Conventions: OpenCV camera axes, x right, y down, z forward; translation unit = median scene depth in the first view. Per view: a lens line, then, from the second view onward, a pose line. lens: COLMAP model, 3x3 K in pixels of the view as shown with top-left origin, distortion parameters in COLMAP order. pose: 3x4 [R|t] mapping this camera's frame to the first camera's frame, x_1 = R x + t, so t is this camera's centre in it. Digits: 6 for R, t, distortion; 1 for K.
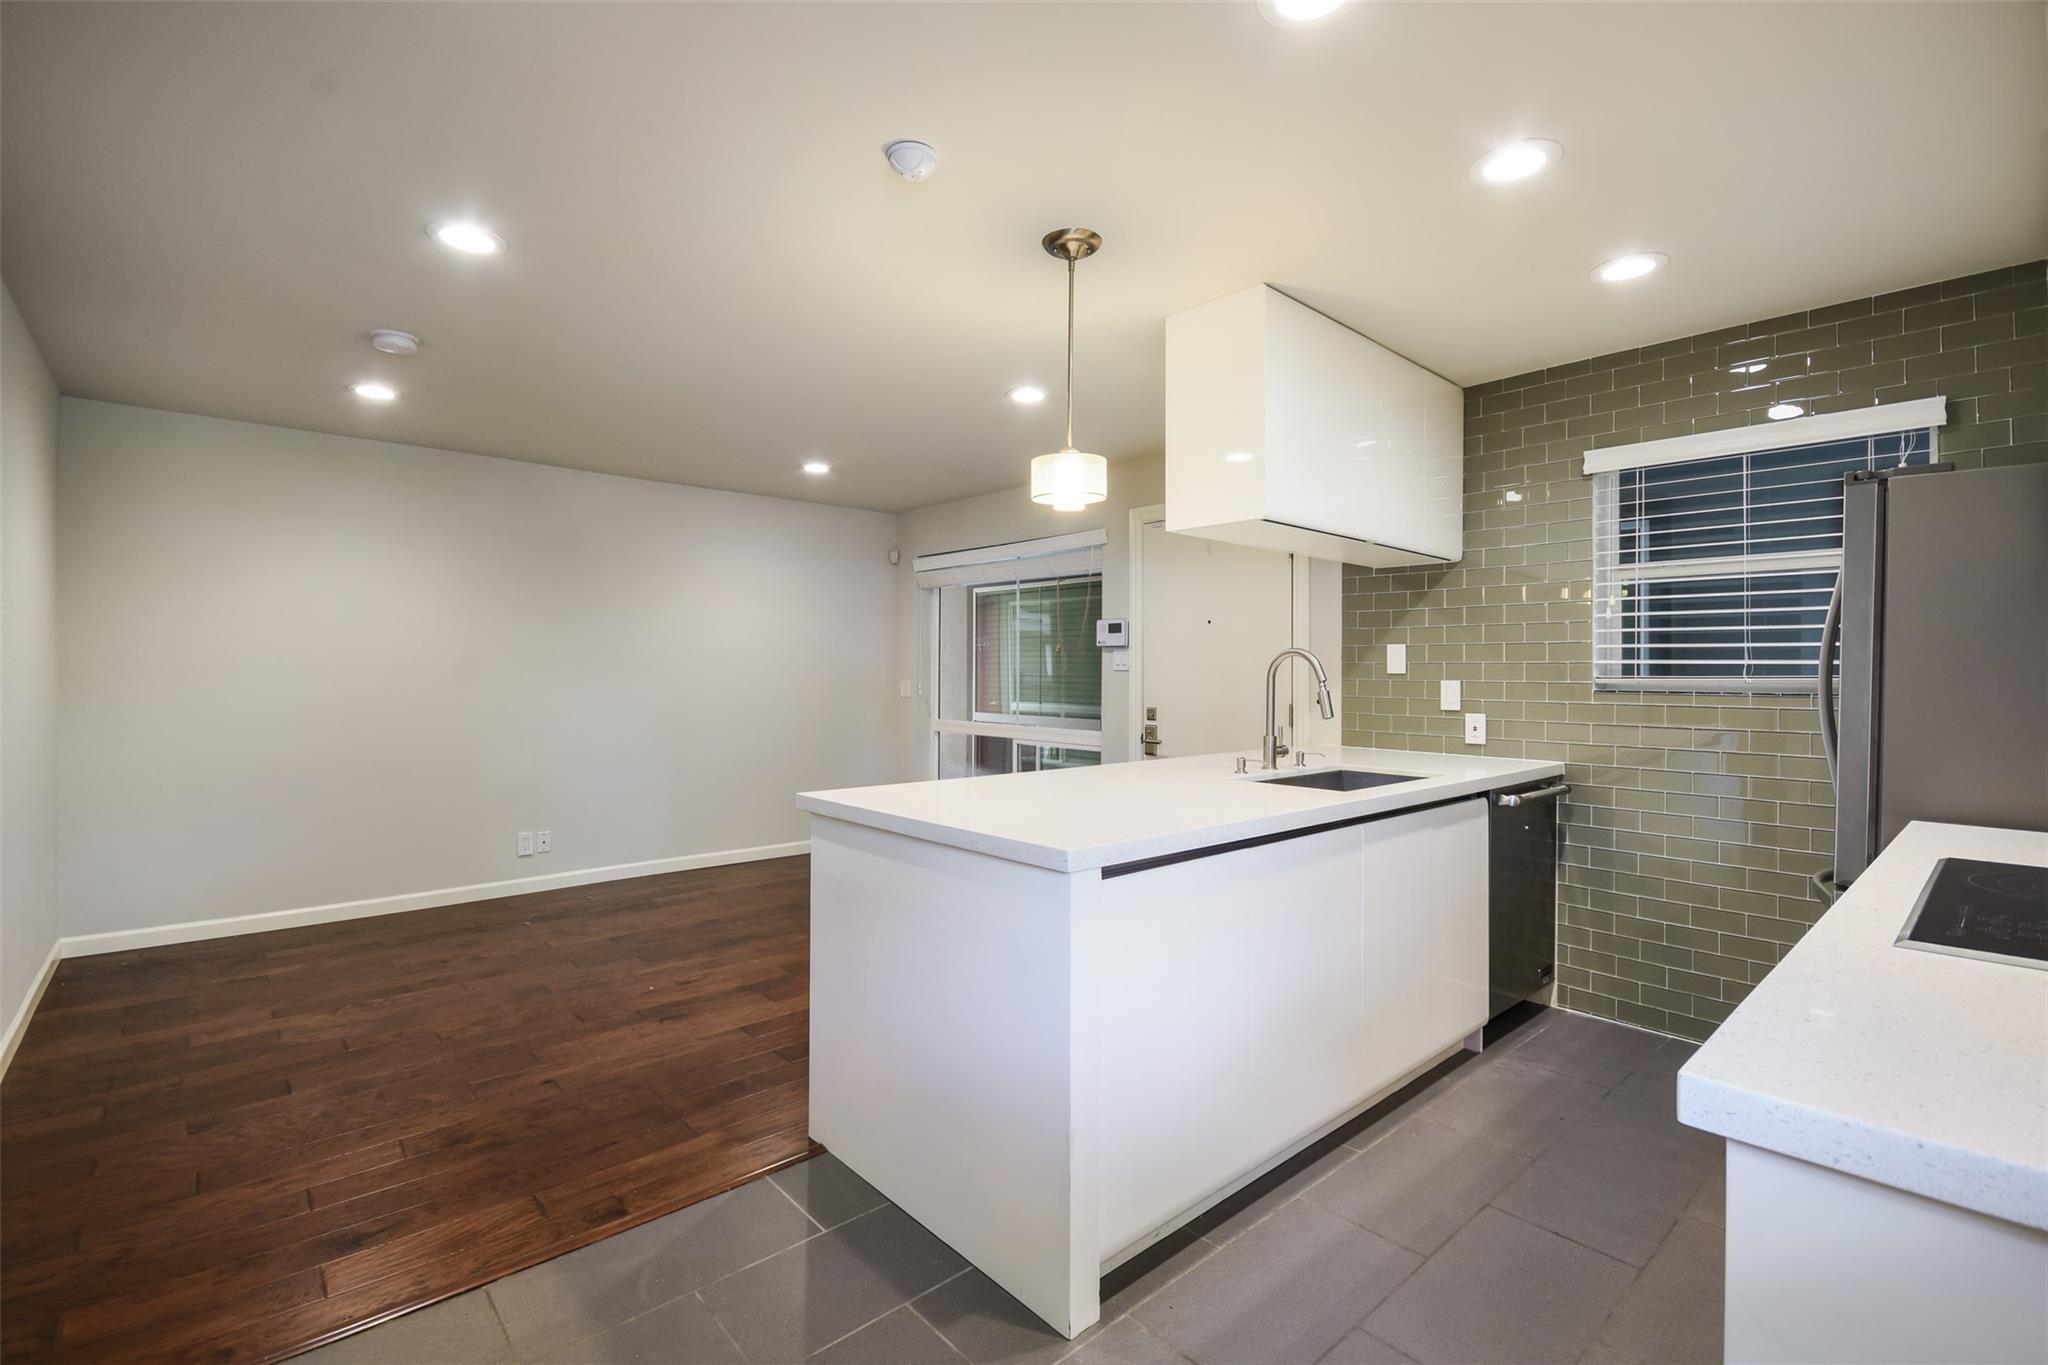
lens RADIAL K [[912.2, 0, 1016.9], [0, 912.2, 665.4], [0, 0, 1]] dist [0.015777, -0.008029]
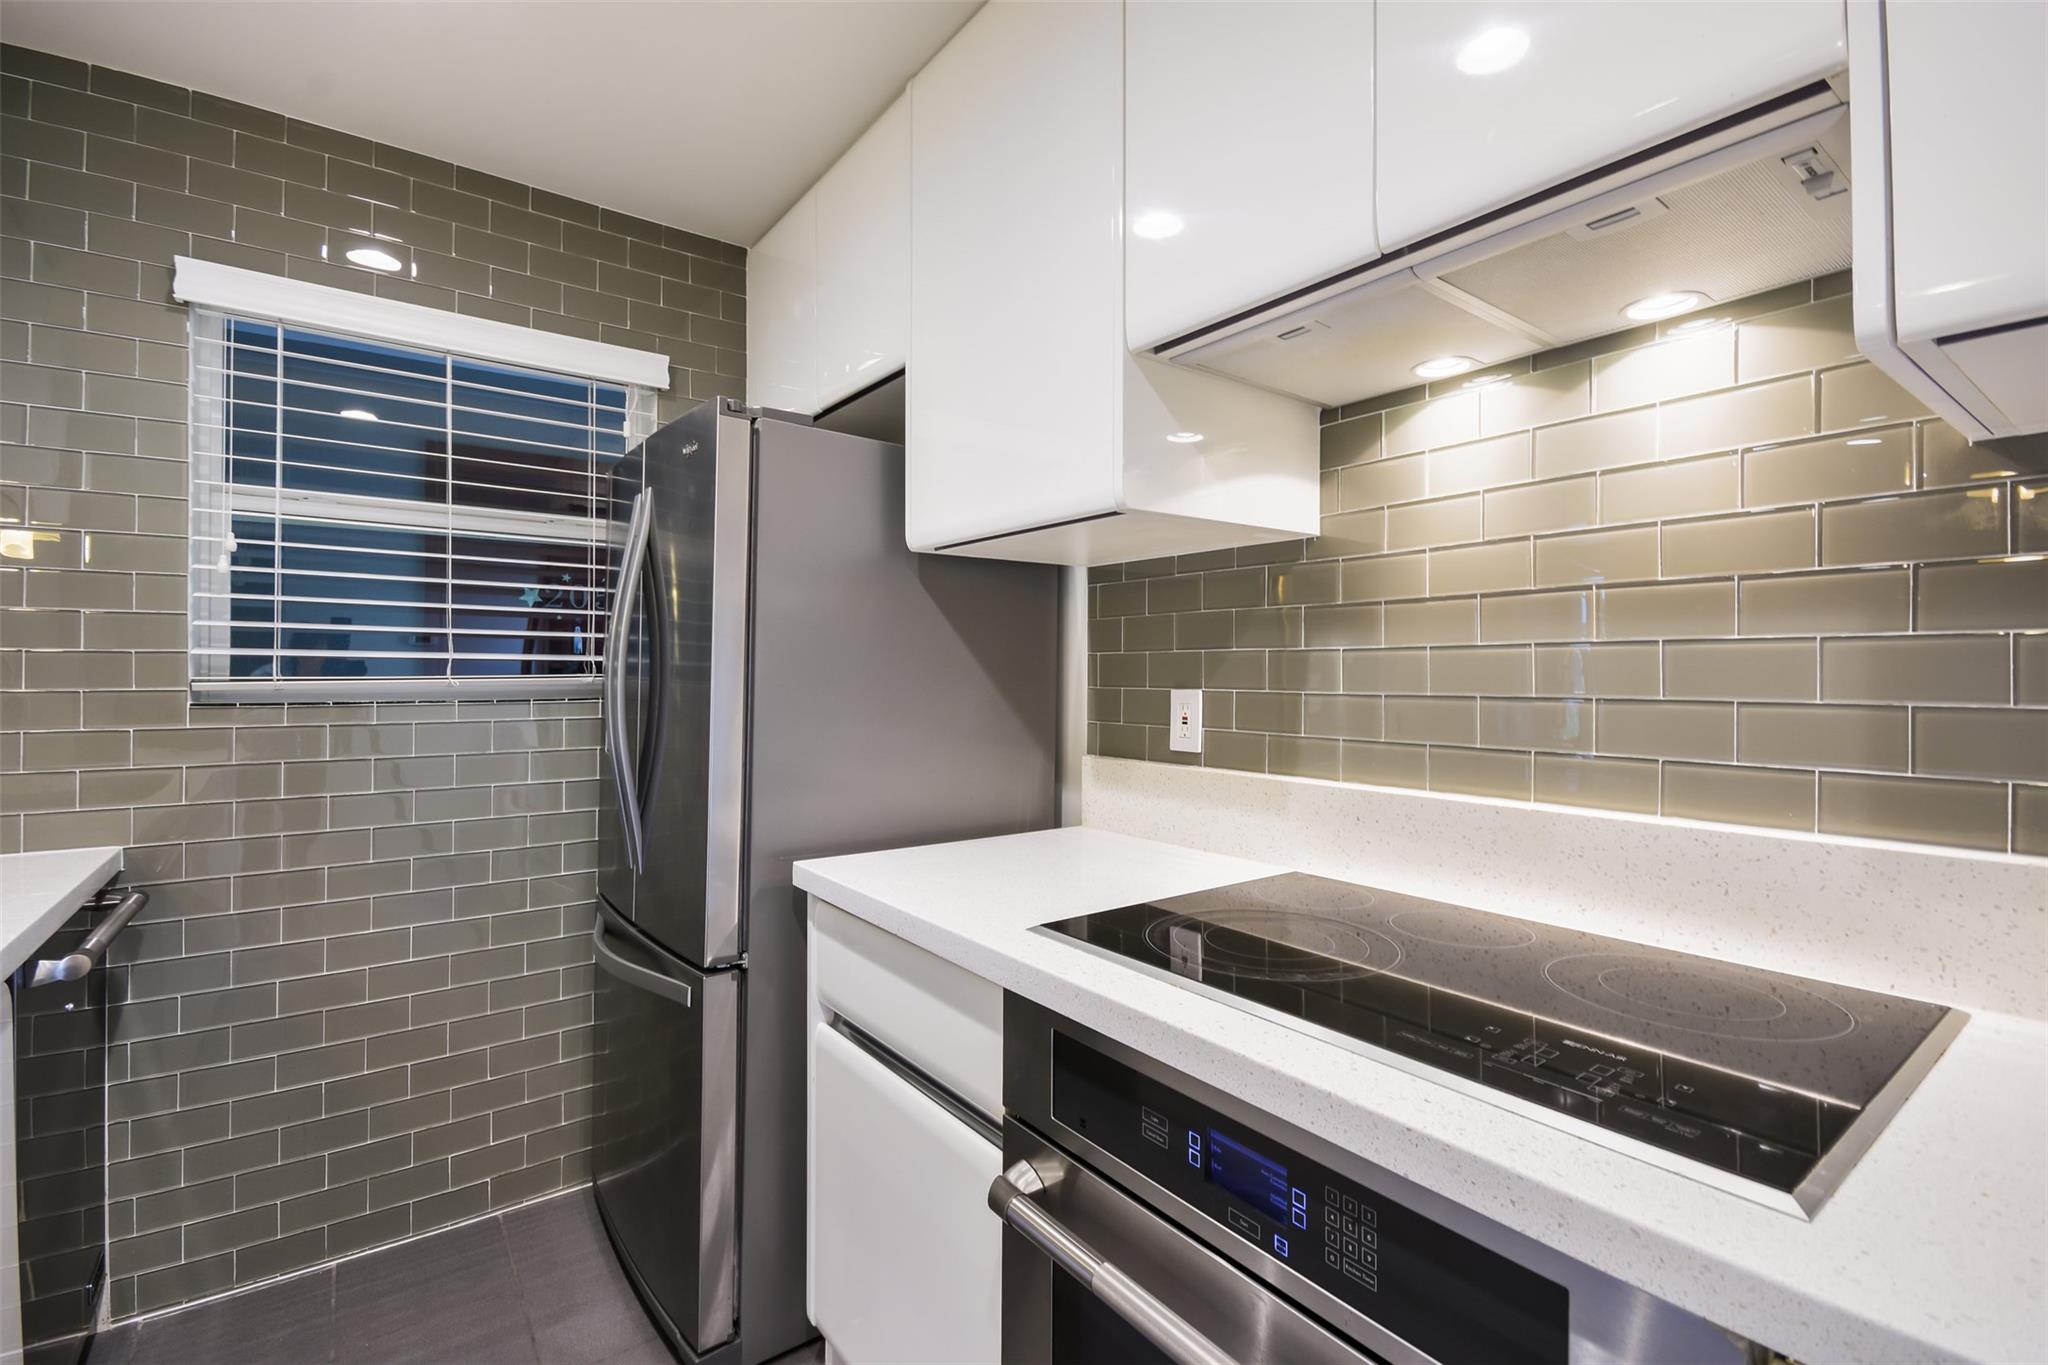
lens RADIAL K [[912.2, 0, 1003.7], [0, 912.2, 670.1], [0, 0, 1]] dist [0.015777, -0.008029]
pose [[0.099727, -0.001094, 0.995014, 0.129509], [-0.007467, 0.999970, 0.001848, 0.002242], [-0.994987, -0.007614, 0.099716, 0.444991]]
